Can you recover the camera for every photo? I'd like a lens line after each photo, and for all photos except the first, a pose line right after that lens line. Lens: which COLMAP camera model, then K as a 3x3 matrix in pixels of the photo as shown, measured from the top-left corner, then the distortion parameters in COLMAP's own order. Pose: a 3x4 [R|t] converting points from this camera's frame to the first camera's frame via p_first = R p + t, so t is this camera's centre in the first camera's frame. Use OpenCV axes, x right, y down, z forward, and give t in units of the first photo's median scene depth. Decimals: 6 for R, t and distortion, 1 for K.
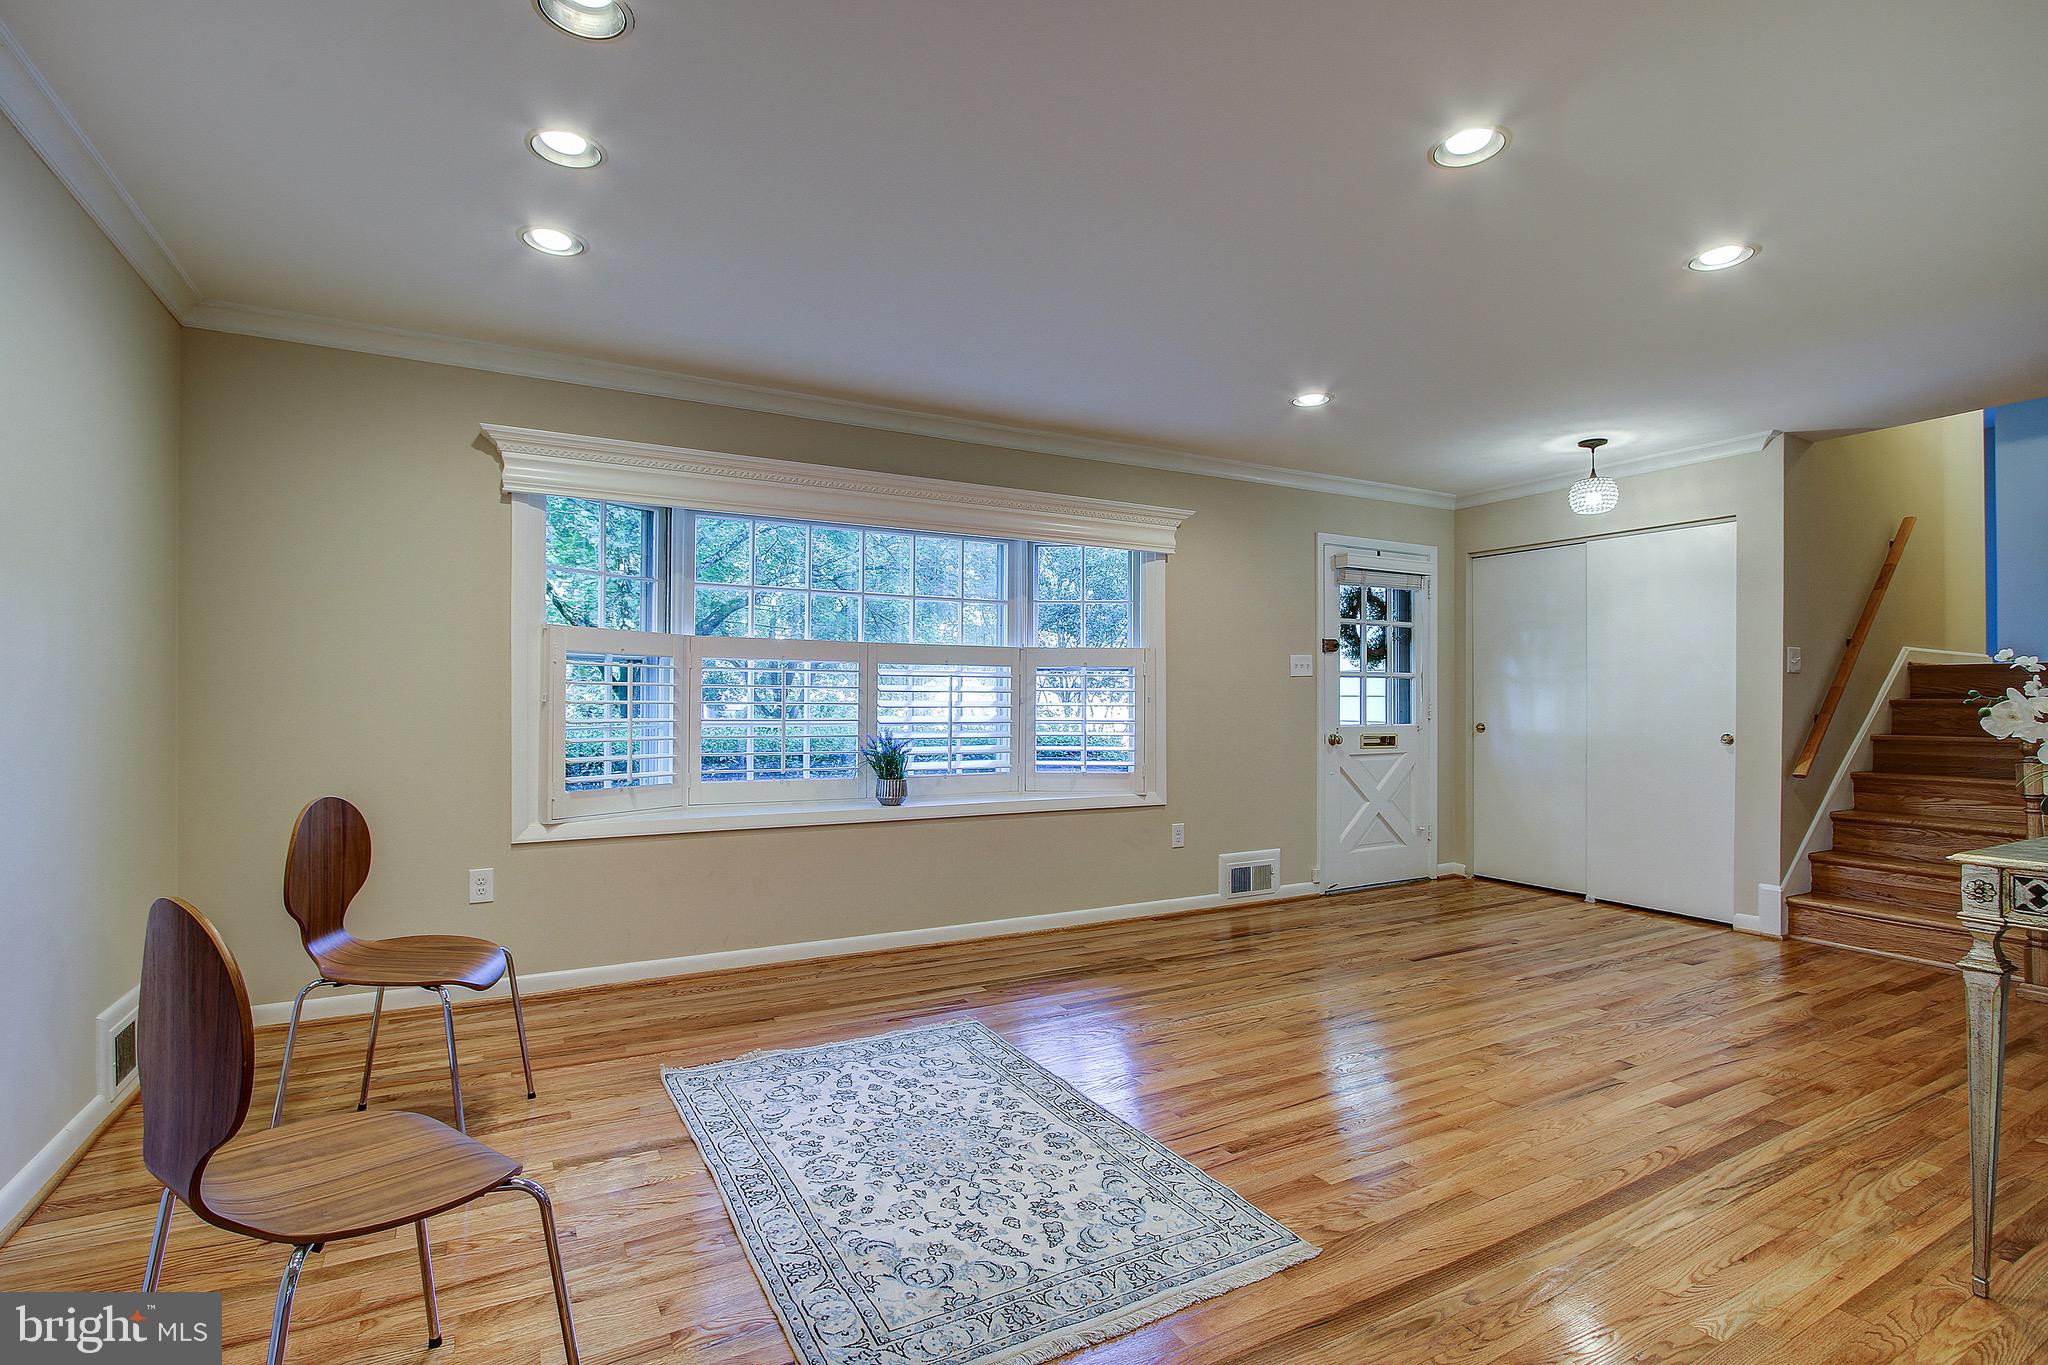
lens RADIAL K [[953.4, 0, 1019.4], [0, 953.4, 683.1], [0, 0, 1]] dist [-0.008160, 0.003920]
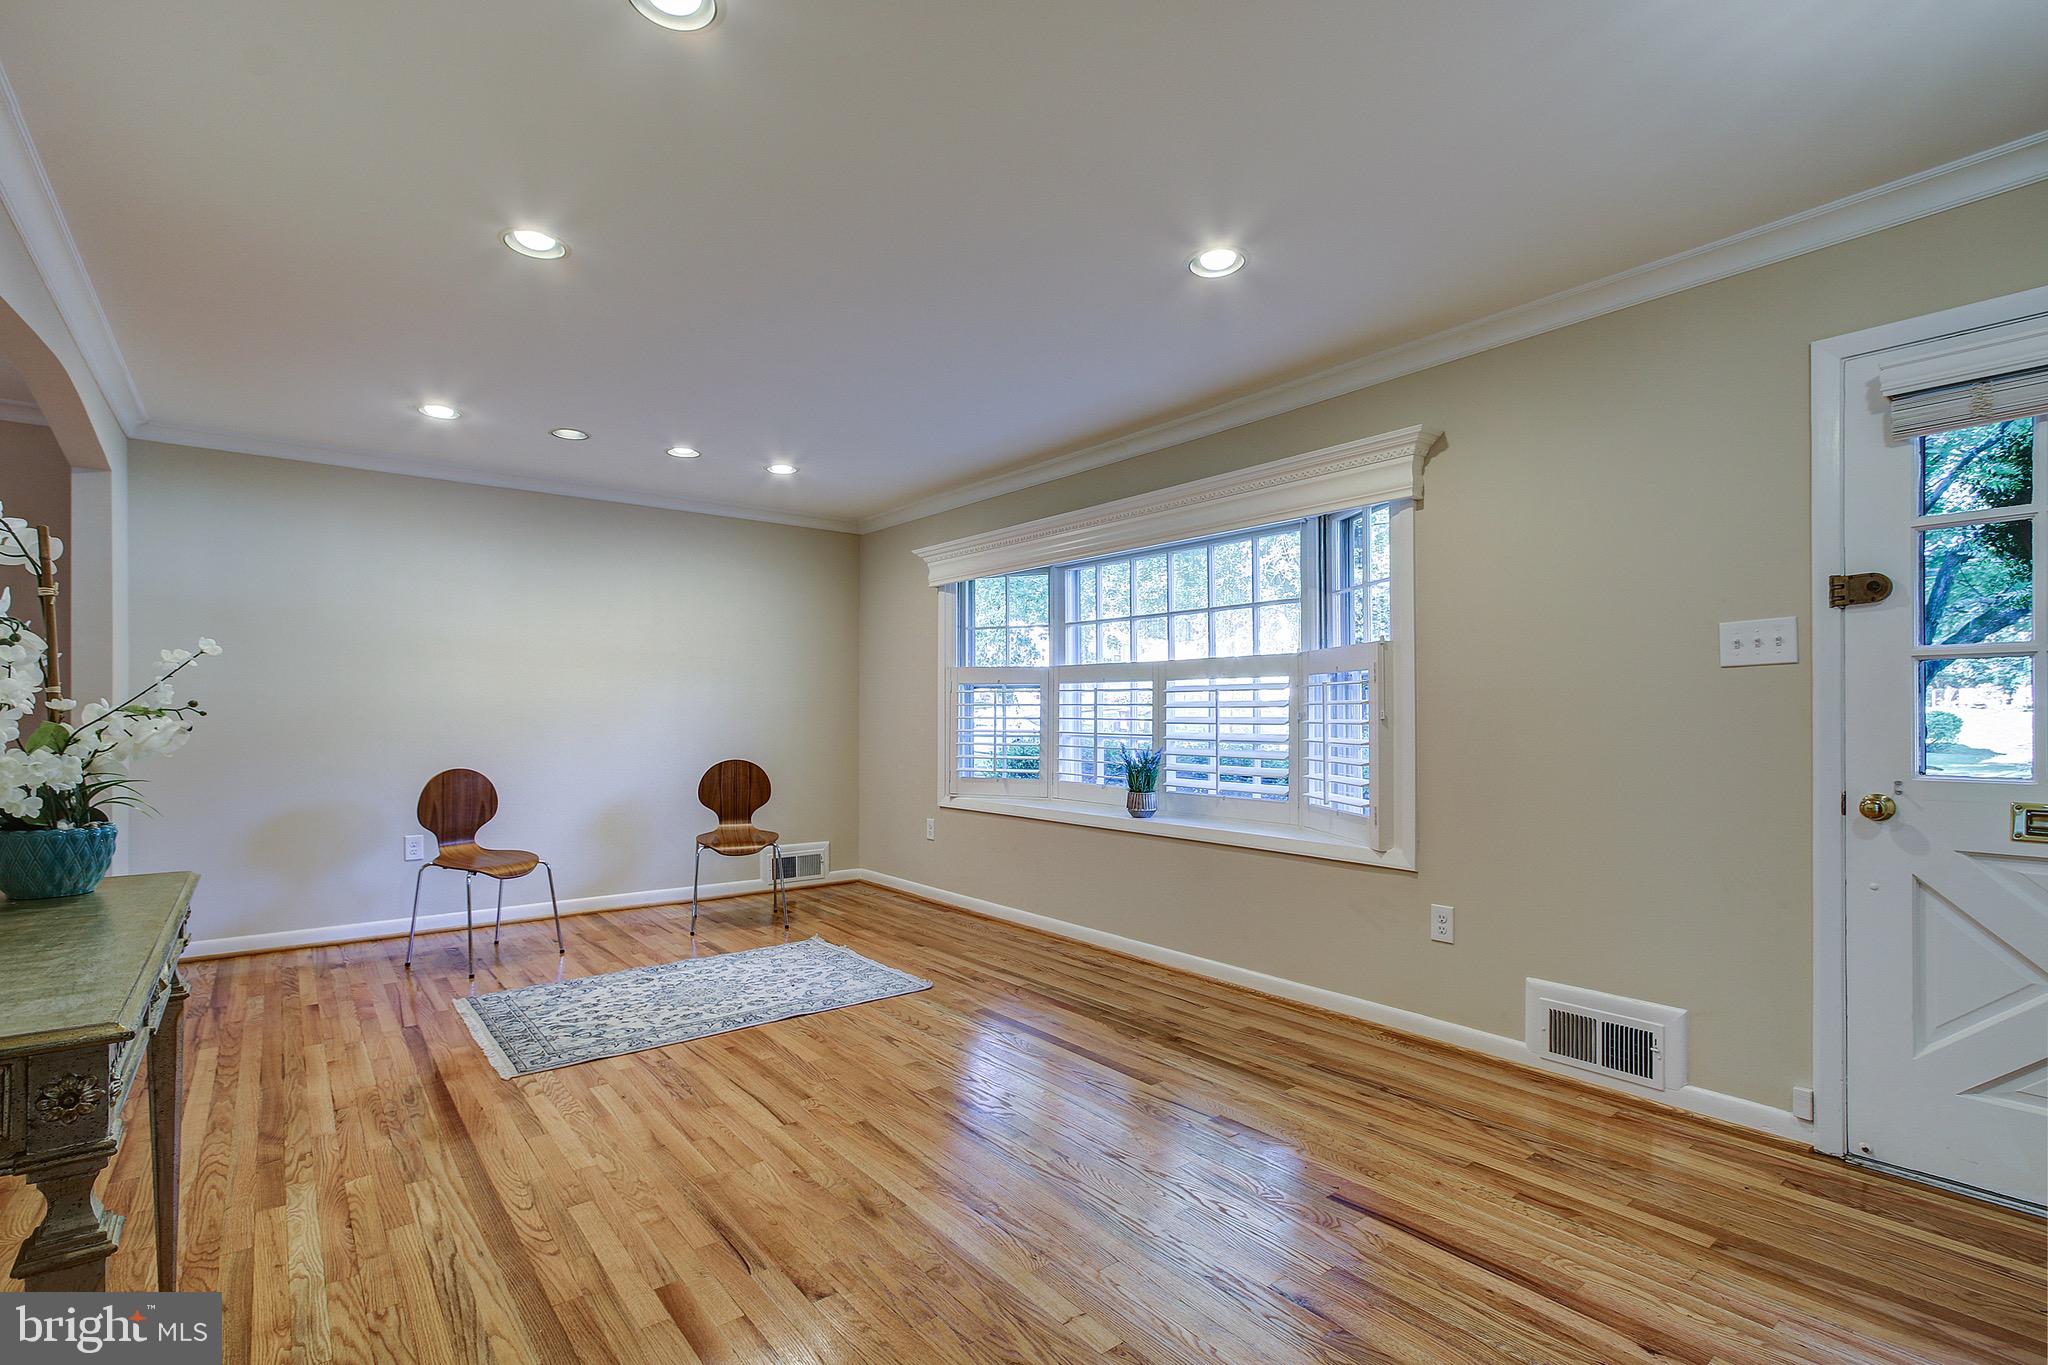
lens RADIAL K [[953.4, 0, 1016.7], [0, 953.4, 690.7], [0, 0, 1]] dist [-0.008160, 0.003920]
pose [[0.160690, -0.032514, -0.986469, 1.308855], [0.014812, 0.999424, -0.030528, 0.030672], [0.986894, -0.009706, 0.161080, 1.052697]]
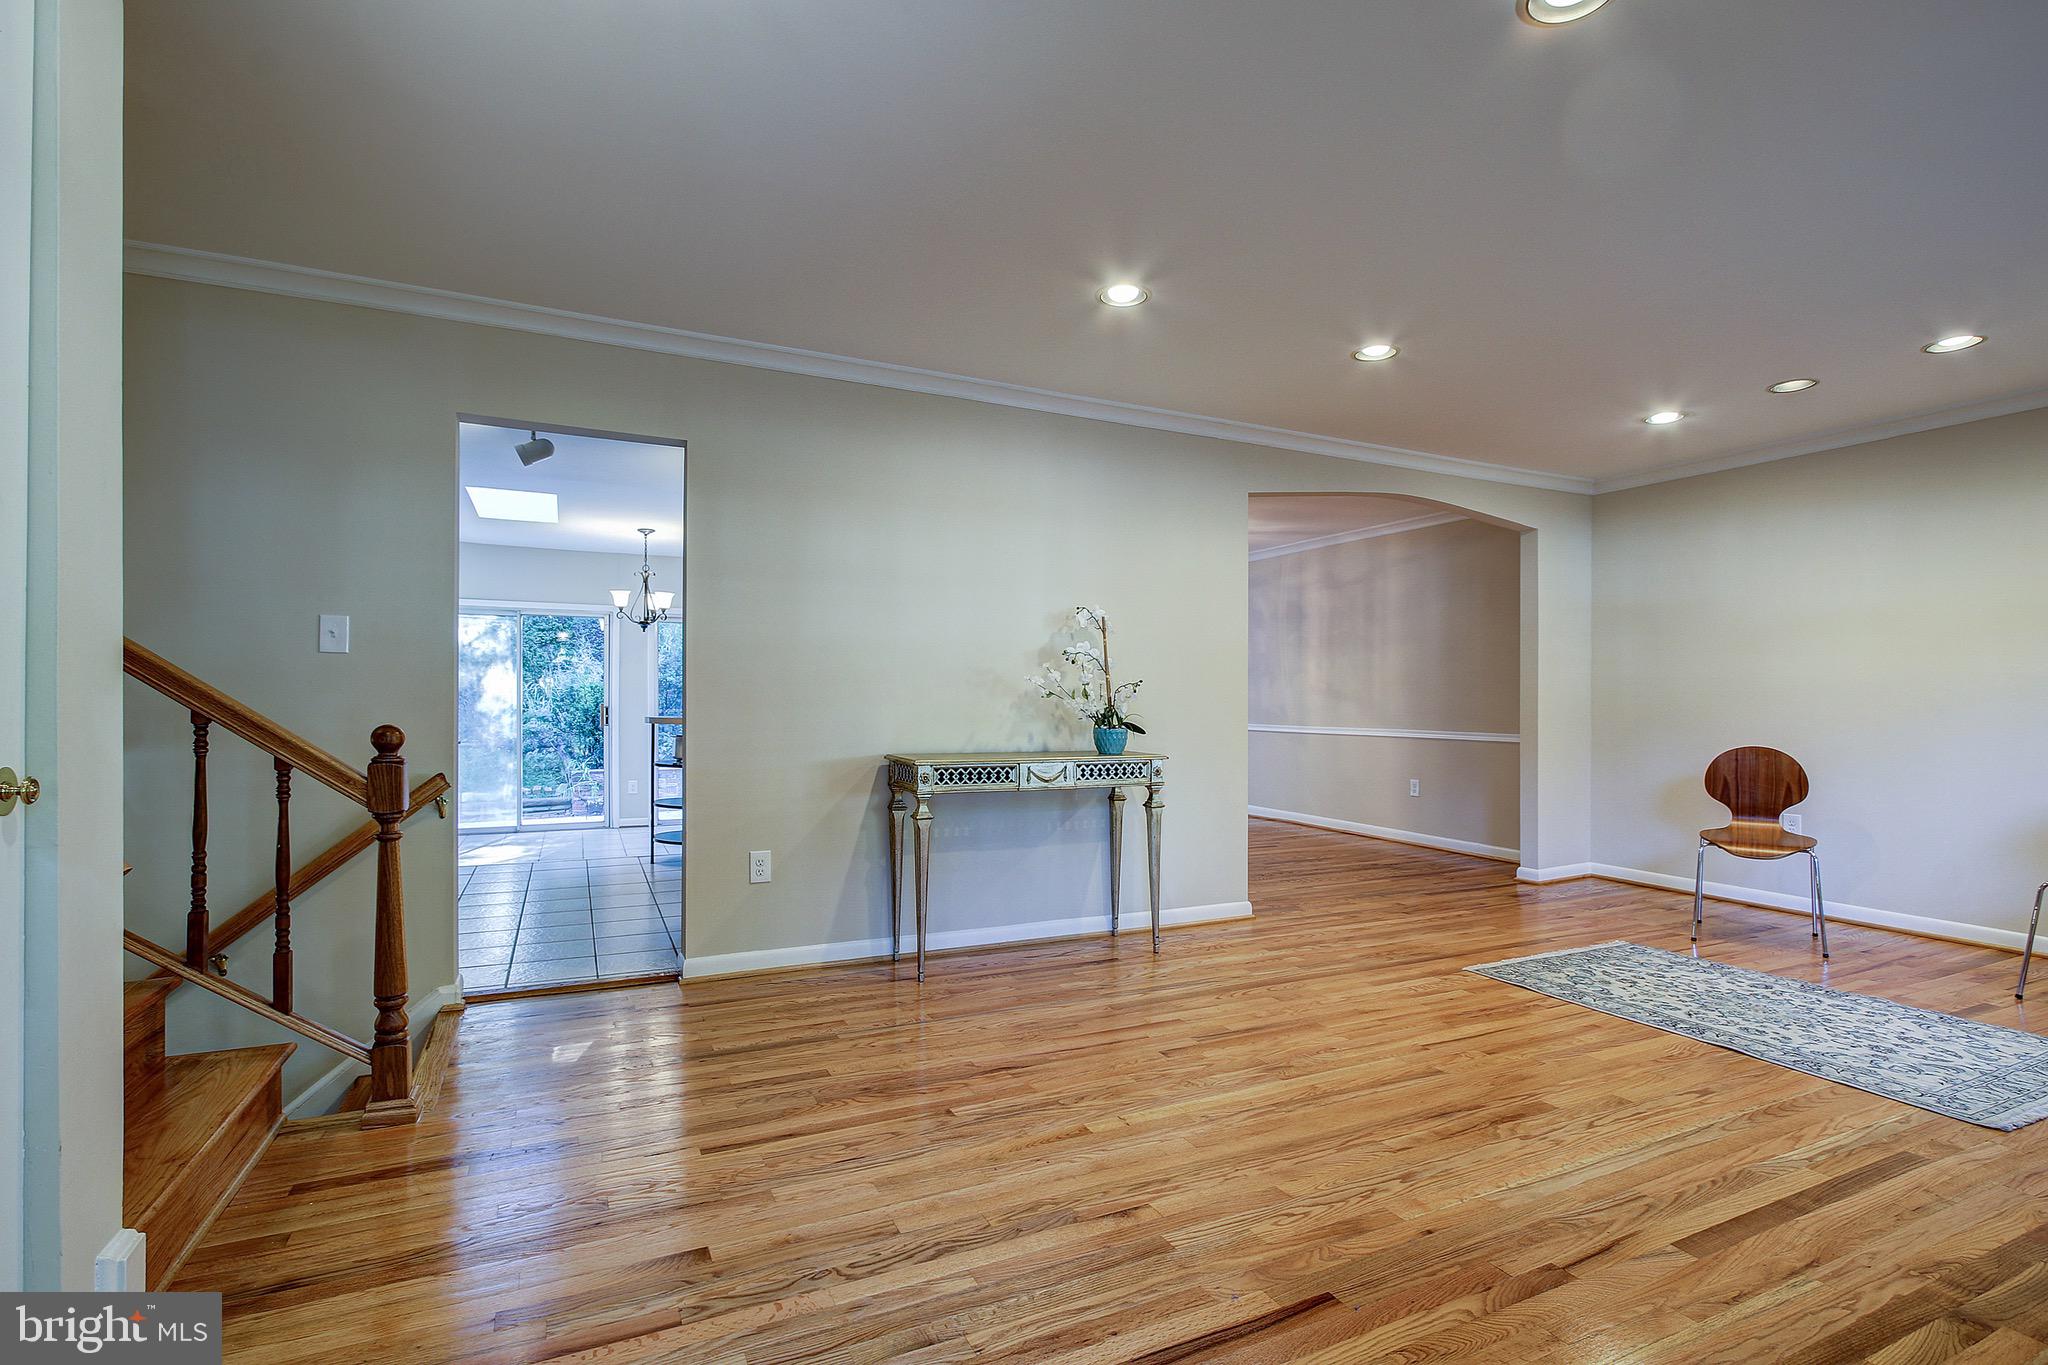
lens RADIAL K [[953.4, 0, 1024.1], [0, 953.4, 693.1], [0, 0, 1]] dist [-0.008160, 0.003920]
pose [[-0.998367, -0.014795, 0.055176, 0.752332], [-0.015691, 0.999751, -0.015841, 0.052328], [-0.054928, -0.016681, -0.998351, 2.029127]]
